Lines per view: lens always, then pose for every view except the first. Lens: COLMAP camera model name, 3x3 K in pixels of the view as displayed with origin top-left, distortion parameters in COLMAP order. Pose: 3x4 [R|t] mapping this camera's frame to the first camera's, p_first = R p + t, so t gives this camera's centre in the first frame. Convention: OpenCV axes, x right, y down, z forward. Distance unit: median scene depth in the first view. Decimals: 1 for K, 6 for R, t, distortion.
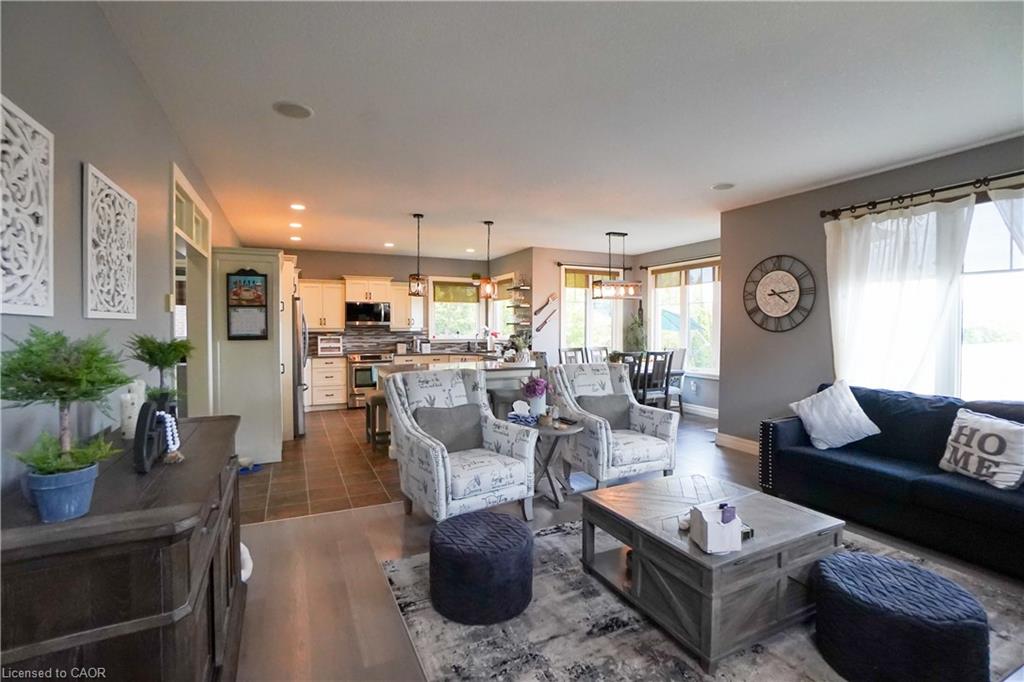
lens RADIAL K [[468.3, 0, 510.3], [0, 468.3, 338.2], [0, 0, 1]] dist [-0.057881, 0.020359]
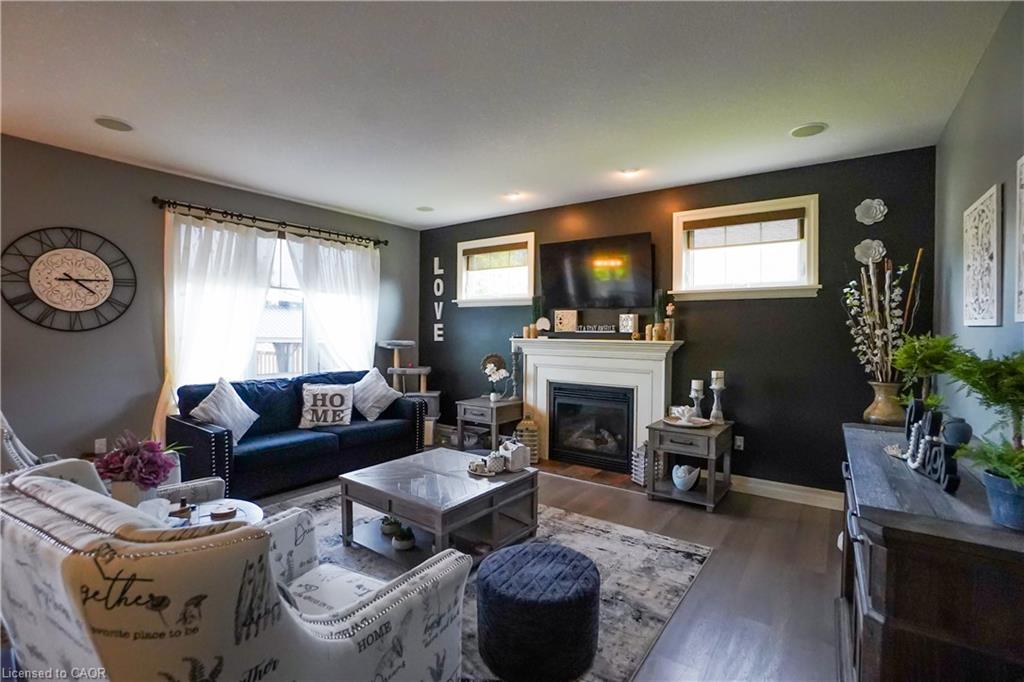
lens RADIAL K [[468.3, 0, 508.7], [0, 468.3, 334.8], [0, 0, 1]] dist [-0.057881, 0.020359]
pose [[-0.470039, -0.014398, 0.882528, -0.517530], [0.012171, 0.999666, 0.022791, -0.021017], [-0.882562, 0.021454, -0.469707, 0.955153]]
